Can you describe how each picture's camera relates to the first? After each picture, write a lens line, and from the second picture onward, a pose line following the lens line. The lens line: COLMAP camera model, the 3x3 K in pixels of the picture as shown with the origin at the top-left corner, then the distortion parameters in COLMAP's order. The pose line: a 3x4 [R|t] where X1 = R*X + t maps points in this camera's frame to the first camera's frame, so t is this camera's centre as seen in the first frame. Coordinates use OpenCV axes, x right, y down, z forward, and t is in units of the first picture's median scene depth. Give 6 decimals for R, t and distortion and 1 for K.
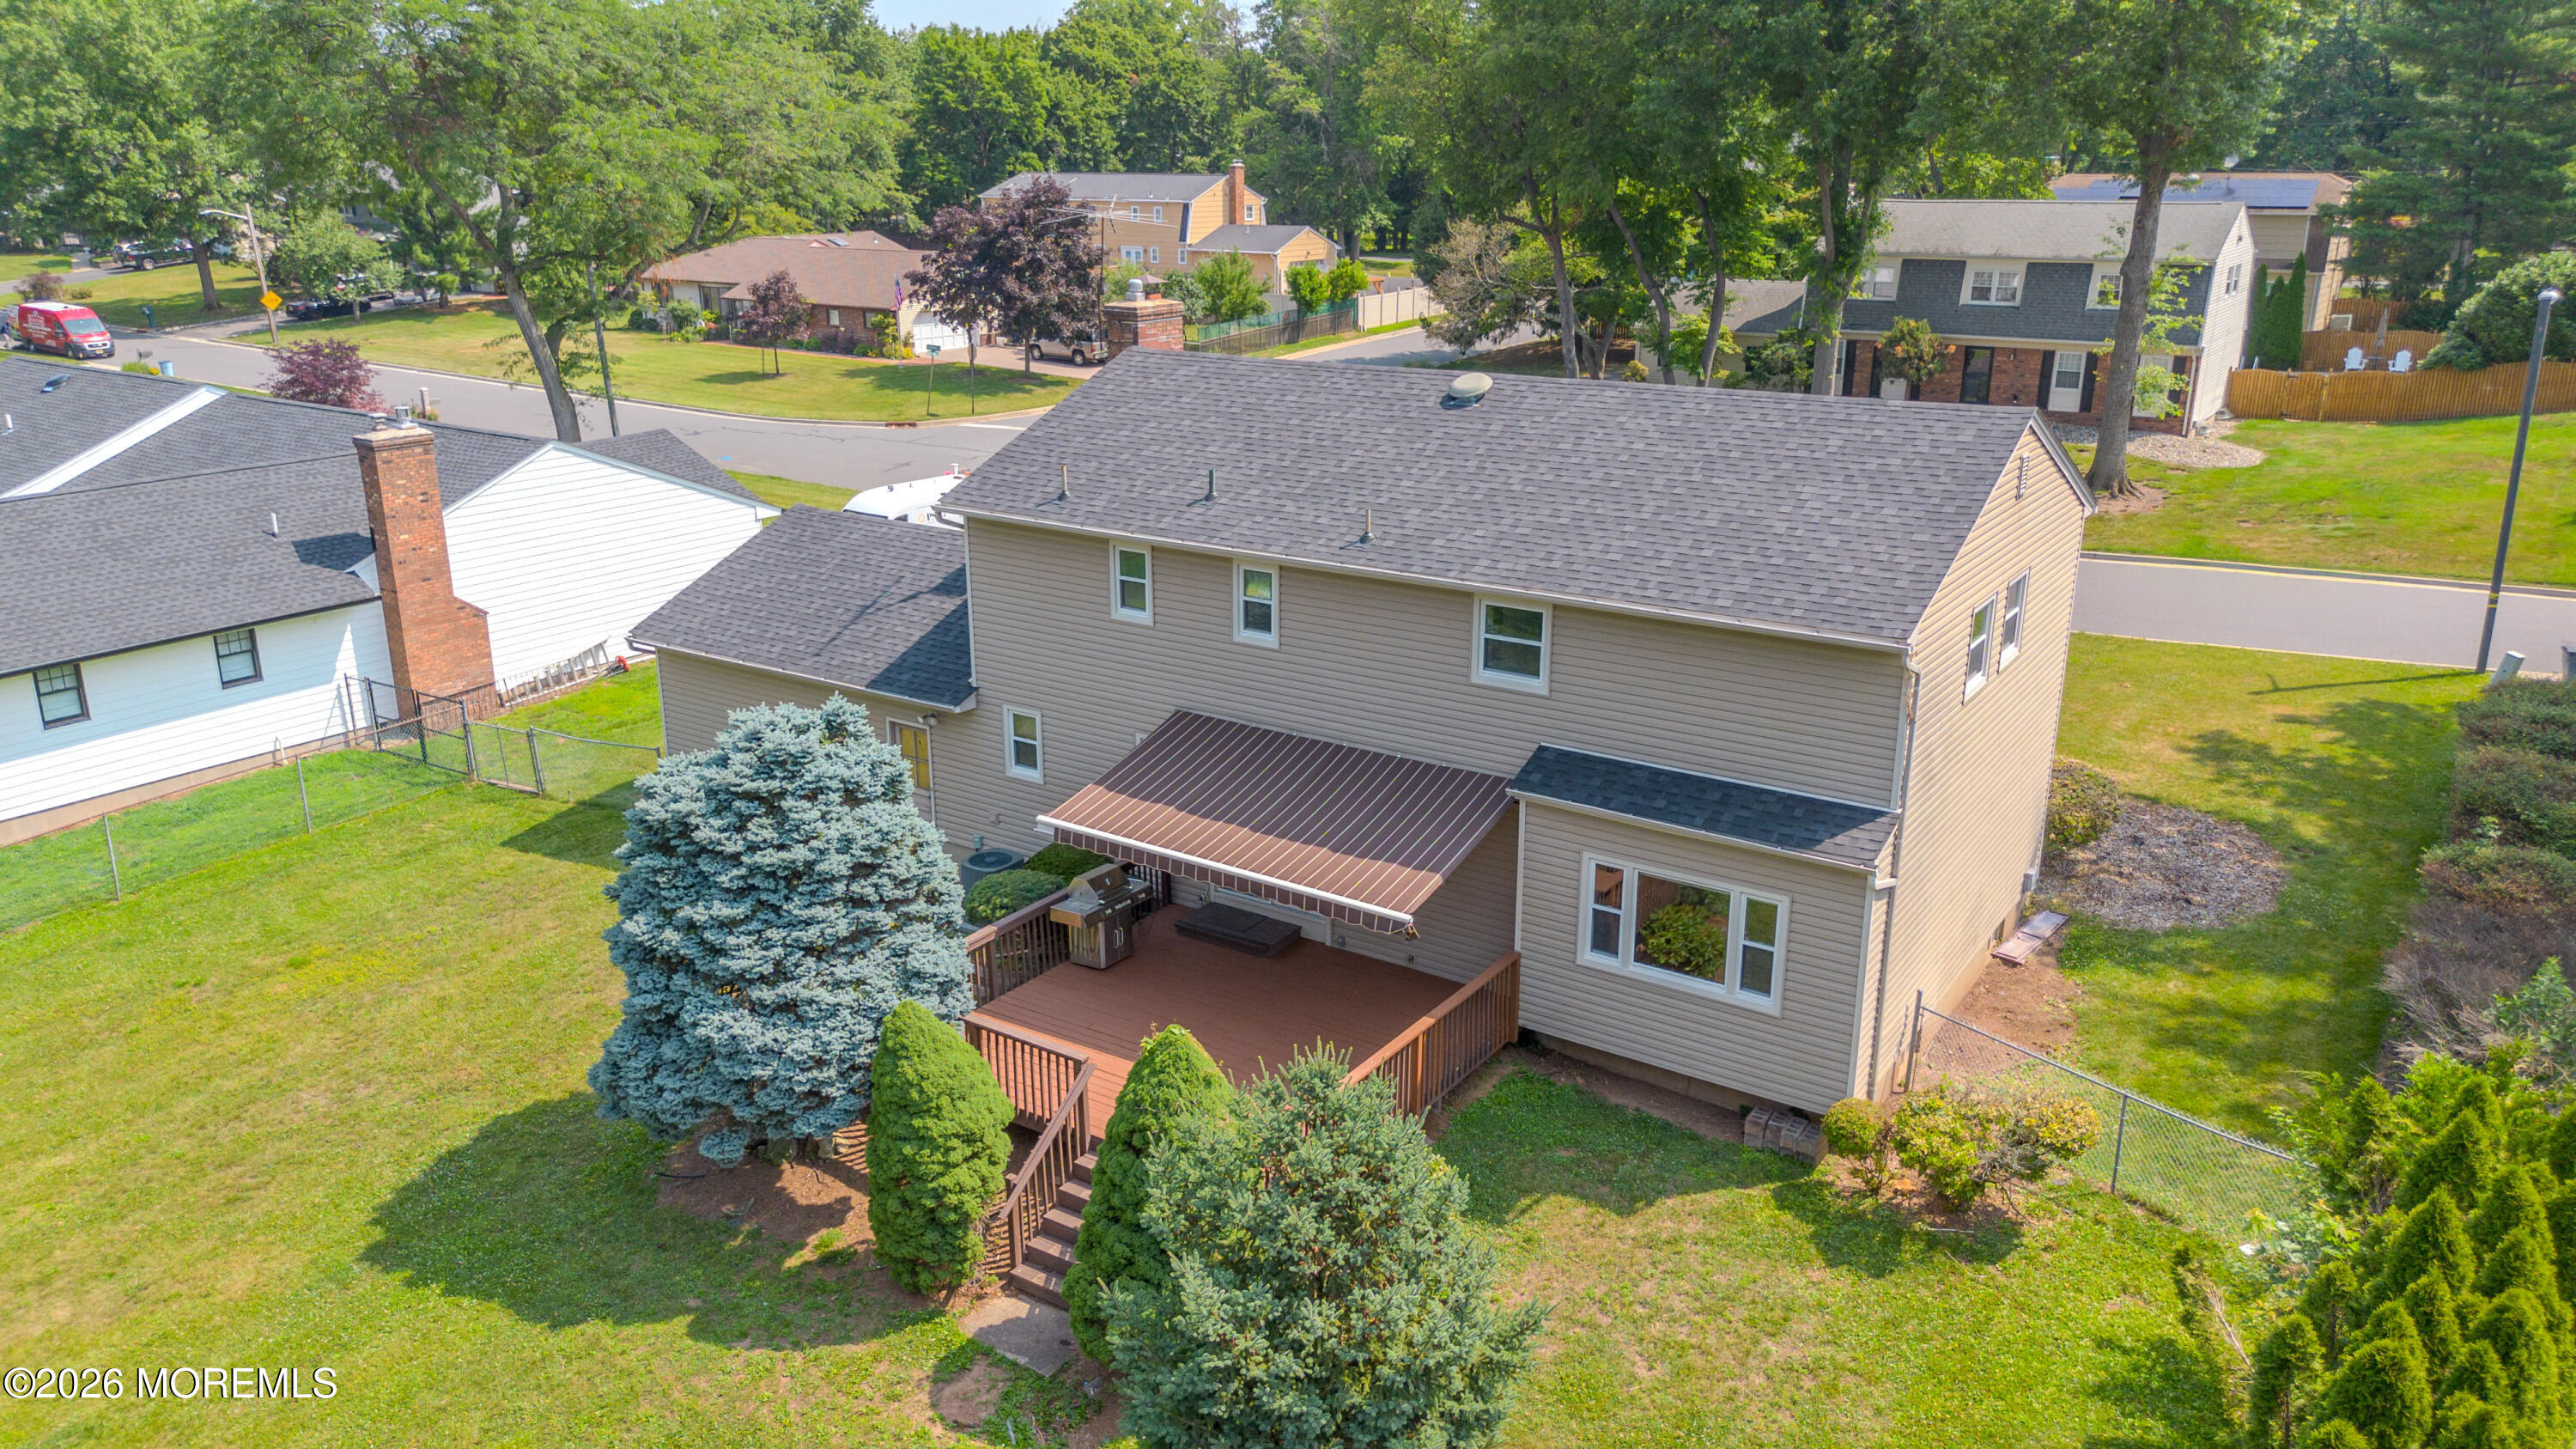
lens RADIAL K [[1826.8, 0, 1288.0], [0, 1826.8, 724.5], [0, 0, 1]] dist [0.072622, -0.078664]
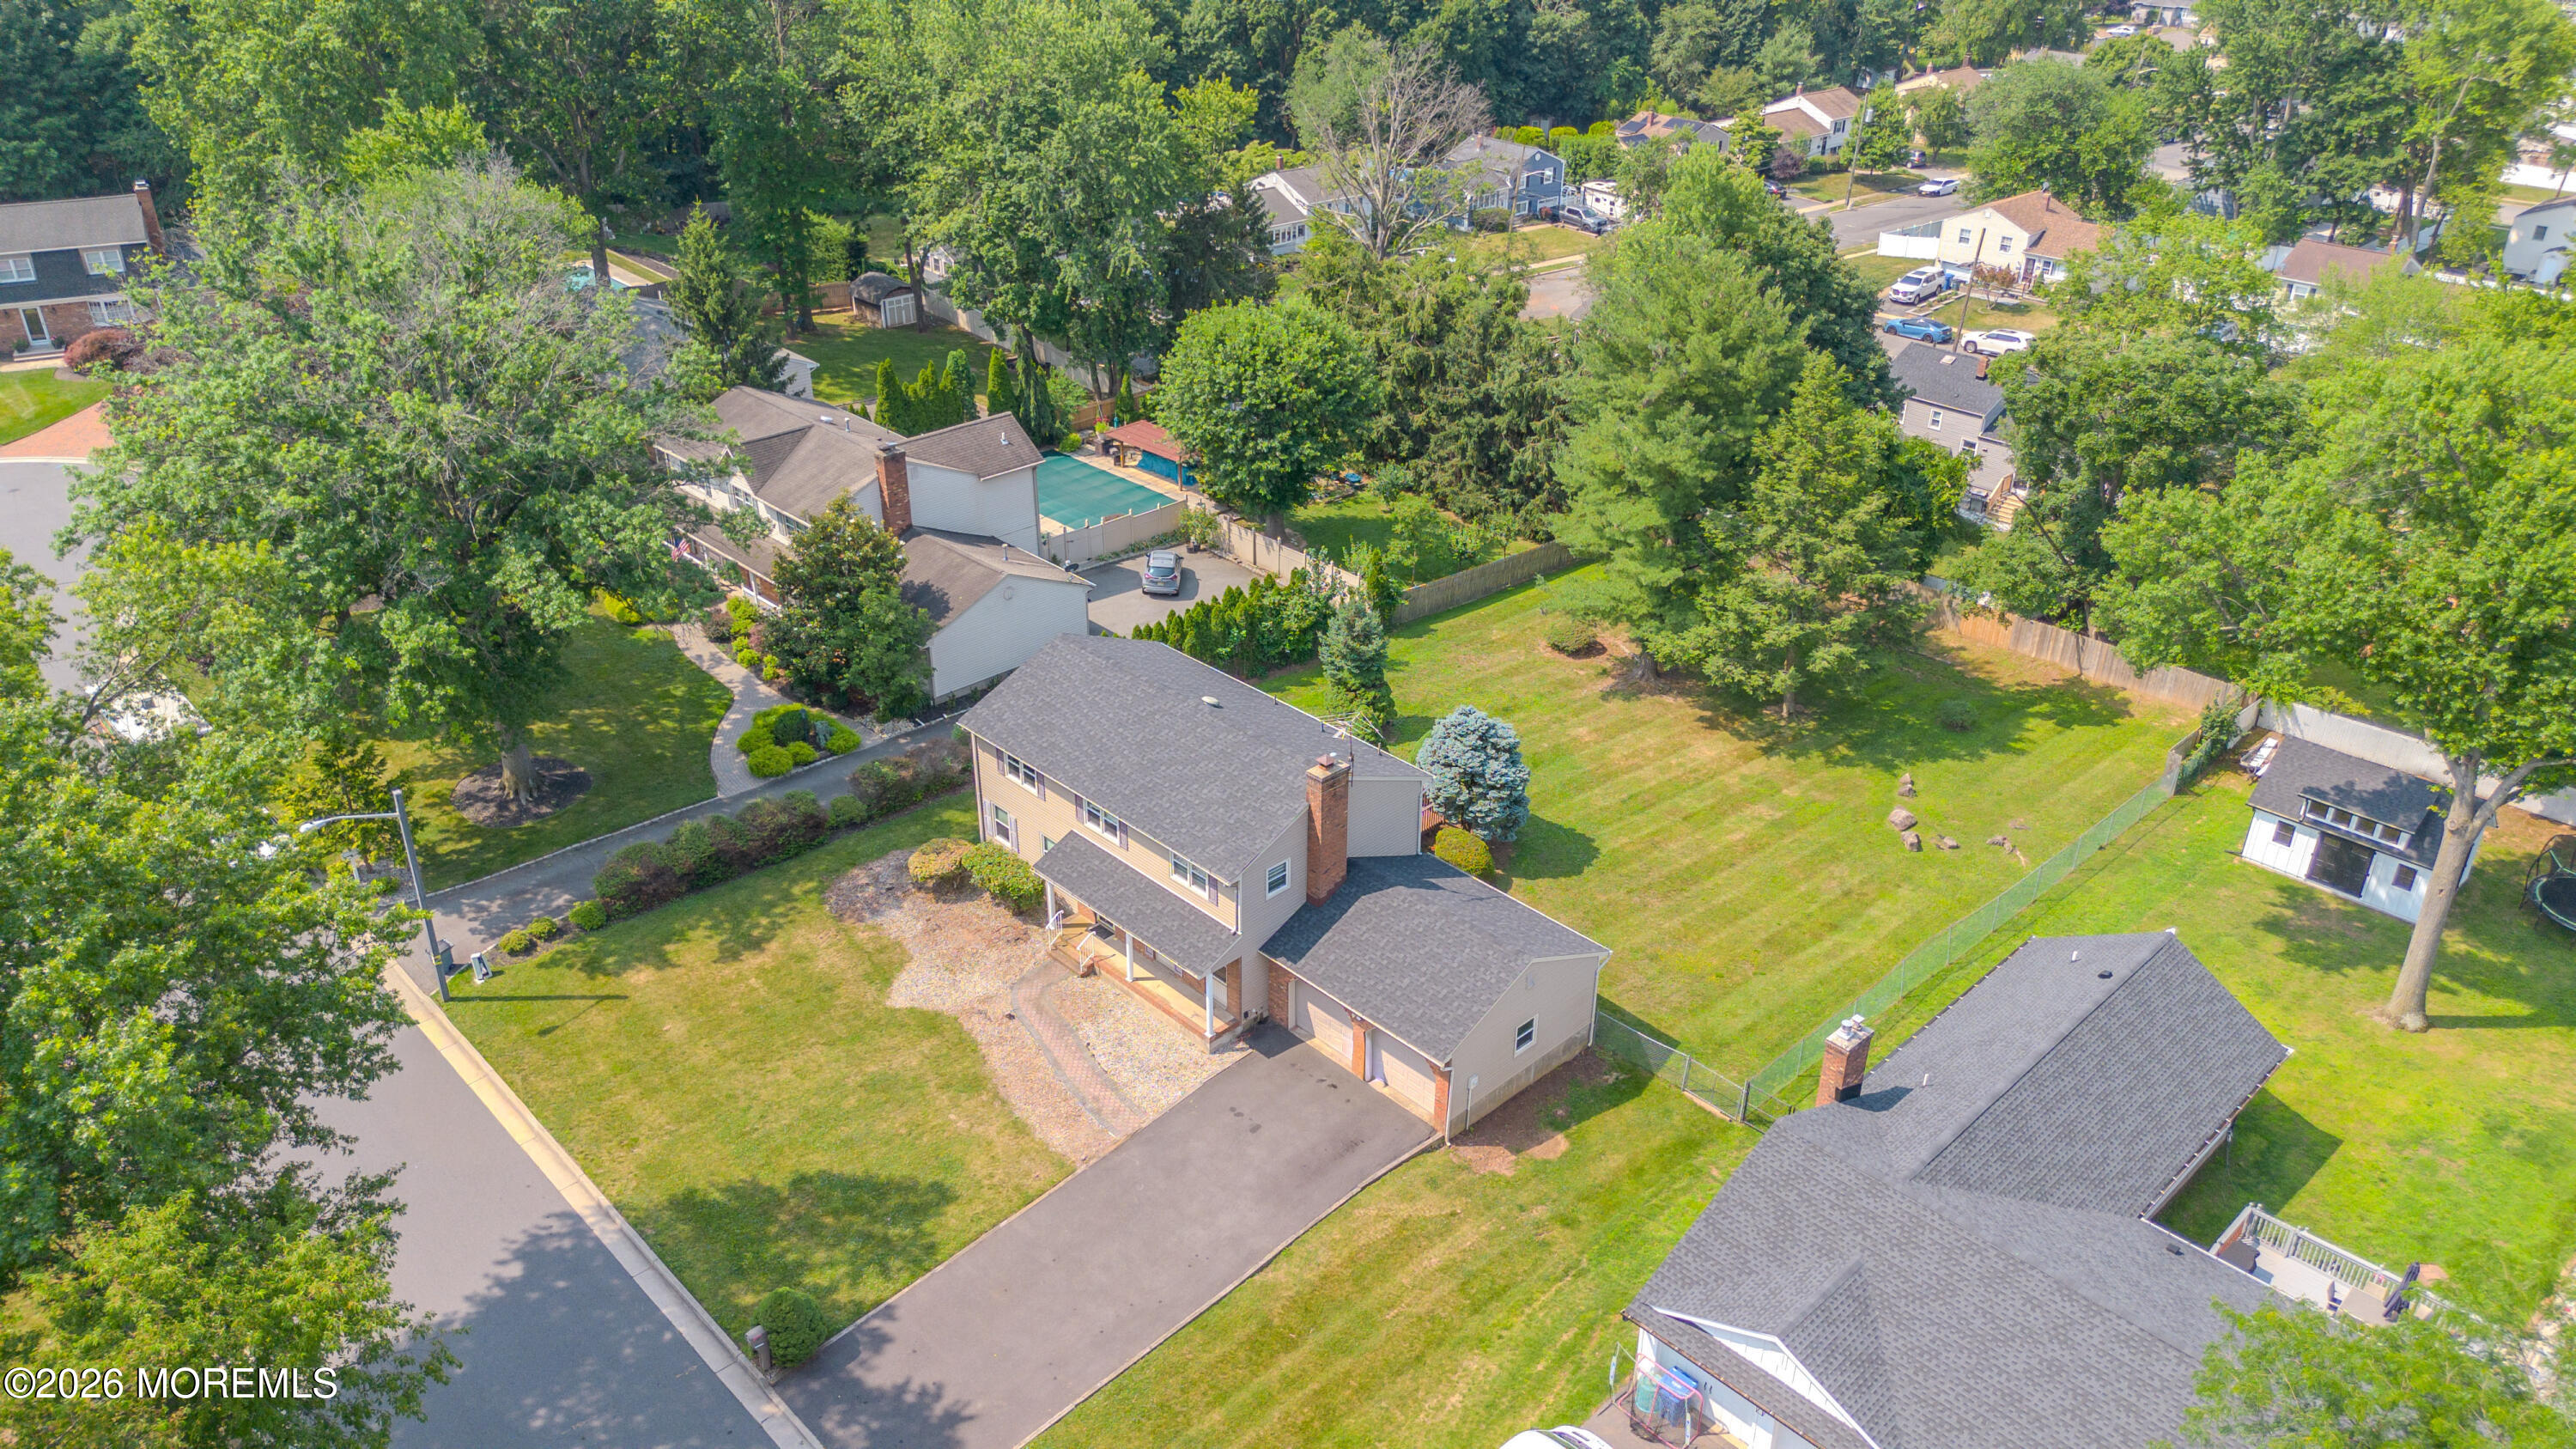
lens RADIAL K [[1821.6, 0, 1288.0], [0, 1821.6, 724.5], [0, 0, 1]] dist [0.075933, -0.077263]
pose [[-0.979752, -0.097399, 0.174924, -0.465554], [0.057623, 0.699549, 0.712257, -2.069422], [-0.191741, 0.707915, -0.679773, 2.930561]]
